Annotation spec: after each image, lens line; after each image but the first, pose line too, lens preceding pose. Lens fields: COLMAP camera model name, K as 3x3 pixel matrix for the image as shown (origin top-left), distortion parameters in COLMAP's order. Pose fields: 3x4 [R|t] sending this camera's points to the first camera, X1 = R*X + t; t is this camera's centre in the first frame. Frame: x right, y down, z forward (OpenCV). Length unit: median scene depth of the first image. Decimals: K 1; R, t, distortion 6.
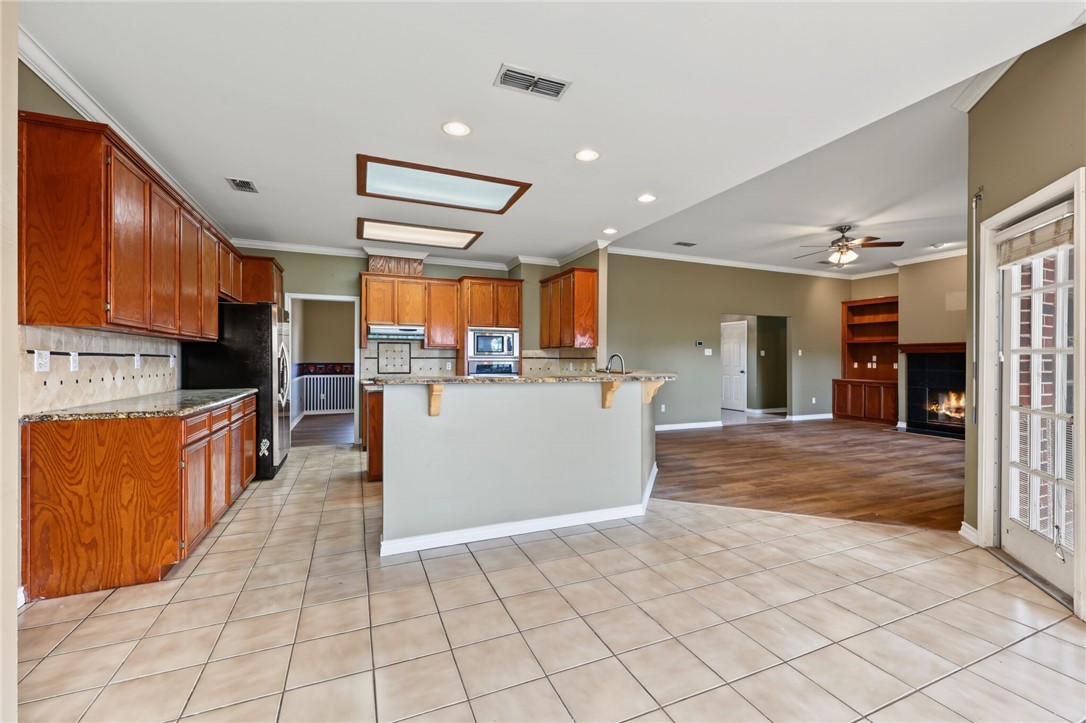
lens RADIAL K [[450.1, 0, 551.2], [0, 450.1, 358.9], [0, 0, 1]] dist [0.008141, -0.001002]
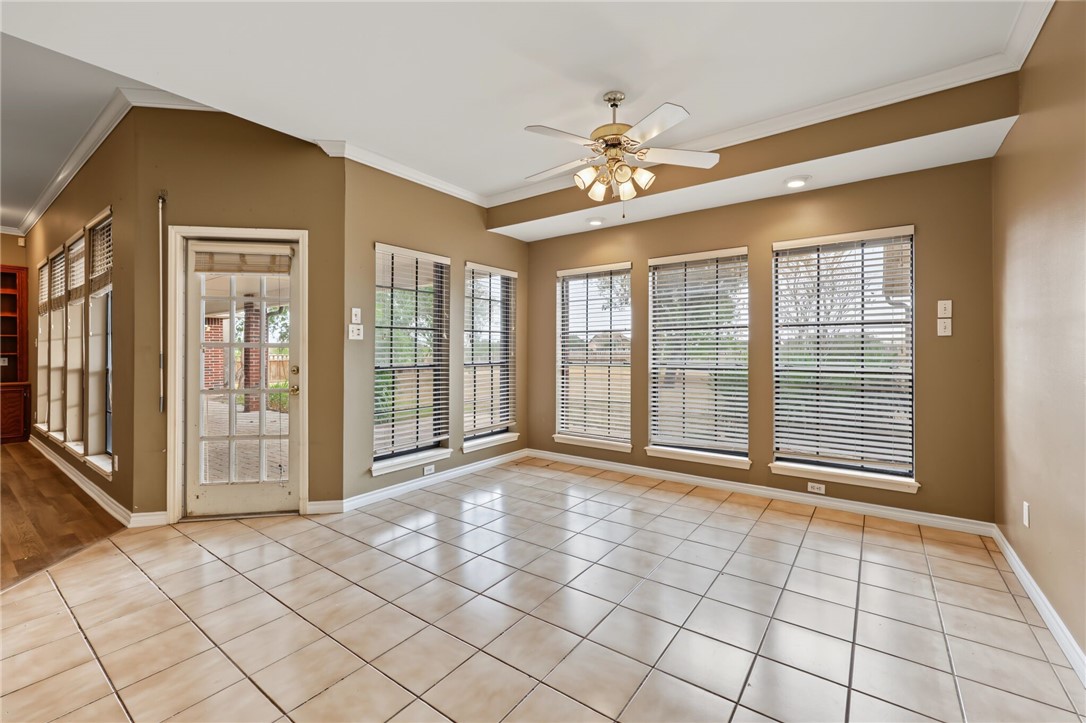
lens RADIAL K [[450.1, 0, 552.9], [0, 450.1, 353.3], [0, 0, 1]] dist [0.008141, -0.001002]
pose [[-0.501254, -0.002622, 0.865296, -0.194911], [0.003090, 0.999984, 0.004820, 0.001022], [-0.865295, 0.005089, -0.501237, 0.323591]]
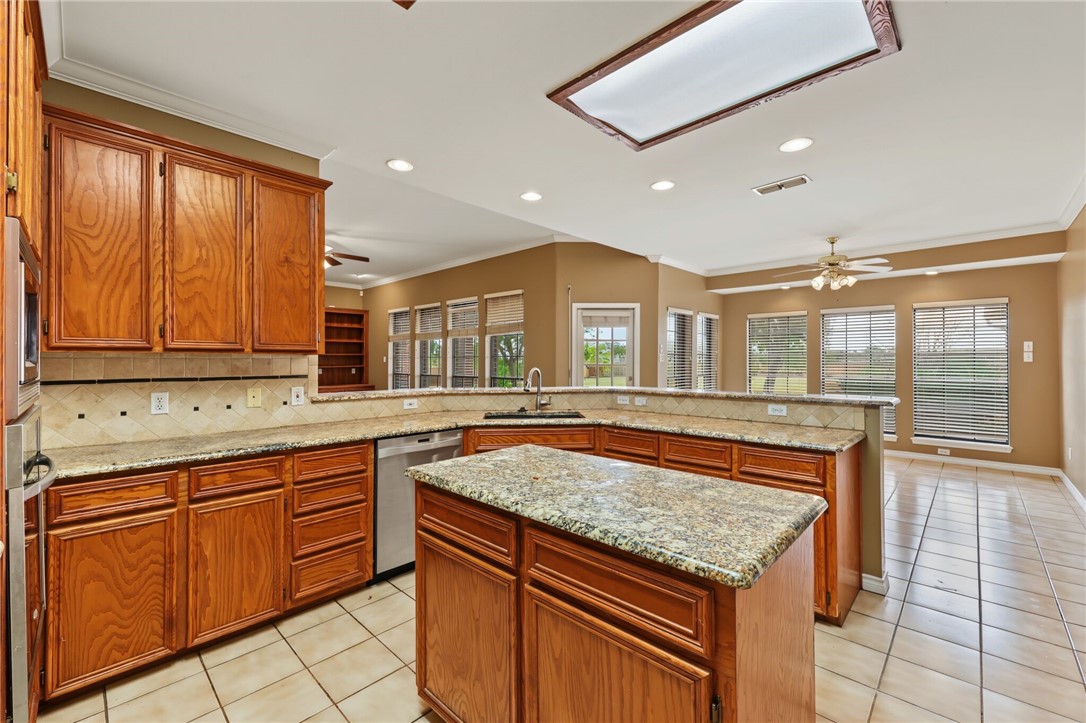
lens RADIAL K [[450.1, 0, 550.7], [0, 450.1, 357.6], [0, 0, 1]] dist [0.008141, -0.001002]
pose [[-0.391155, 0.004733, 0.920313, -0.401963], [-0.000158, 0.999986, -0.005210, -0.016907], [-0.920325, -0.002183, -0.391149, 0.833764]]
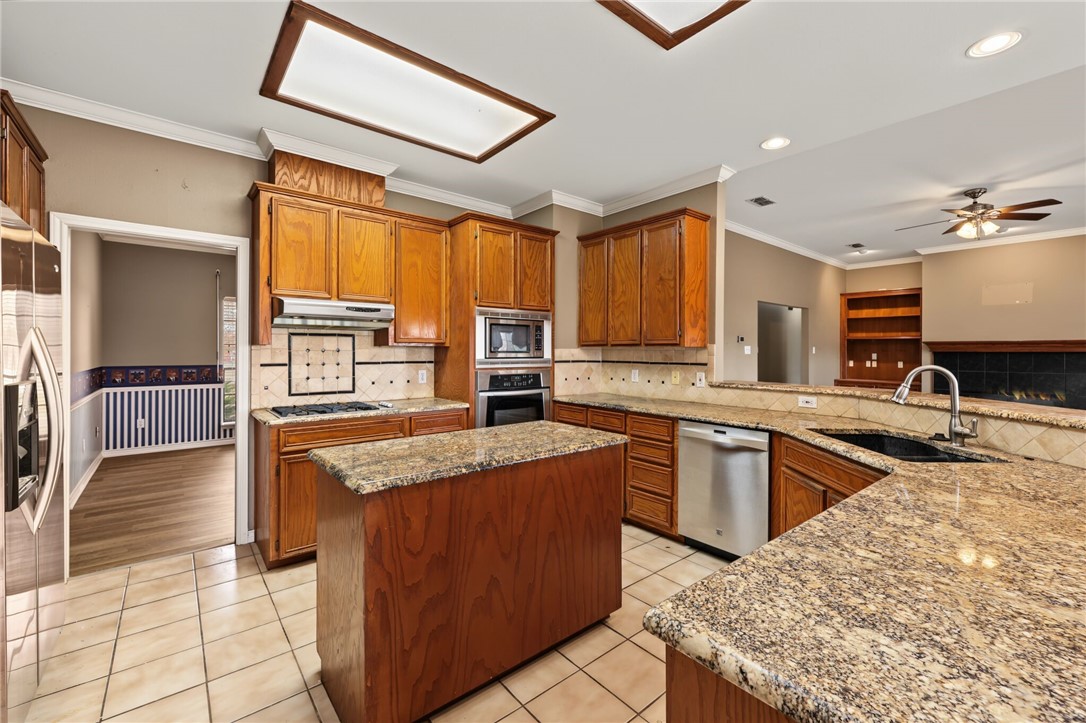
lens RADIAL K [[450.1, 0, 550.7], [0, 450.1, 349.9], [0, 0, 1]] dist [0.008141, -0.001002]
pose [[0.959761, 0.001802, 0.280811, -0.238793], [-0.001696, 0.999998, -0.000618, -0.017664], [-0.280811, 0.000116, 0.959763, 0.422829]]
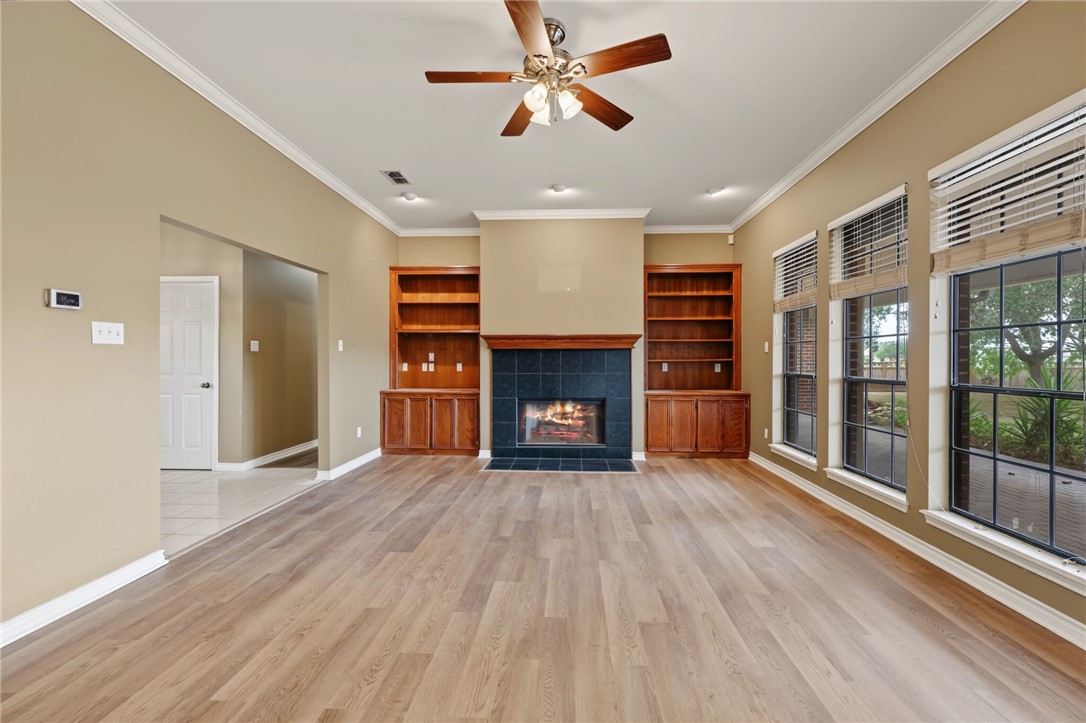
lens RADIAL K [[450.1, 0, 546.3], [0, 450.1, 359.5], [0, 0, 1]] dist [0.008141, -0.001002]
pose [[0.451695, -0.002321, 0.892169, 0.261132], [-0.001215, 0.999994, 0.003217, 0.000583], [-0.892172, -0.002537, 0.451690, 0.748389]]
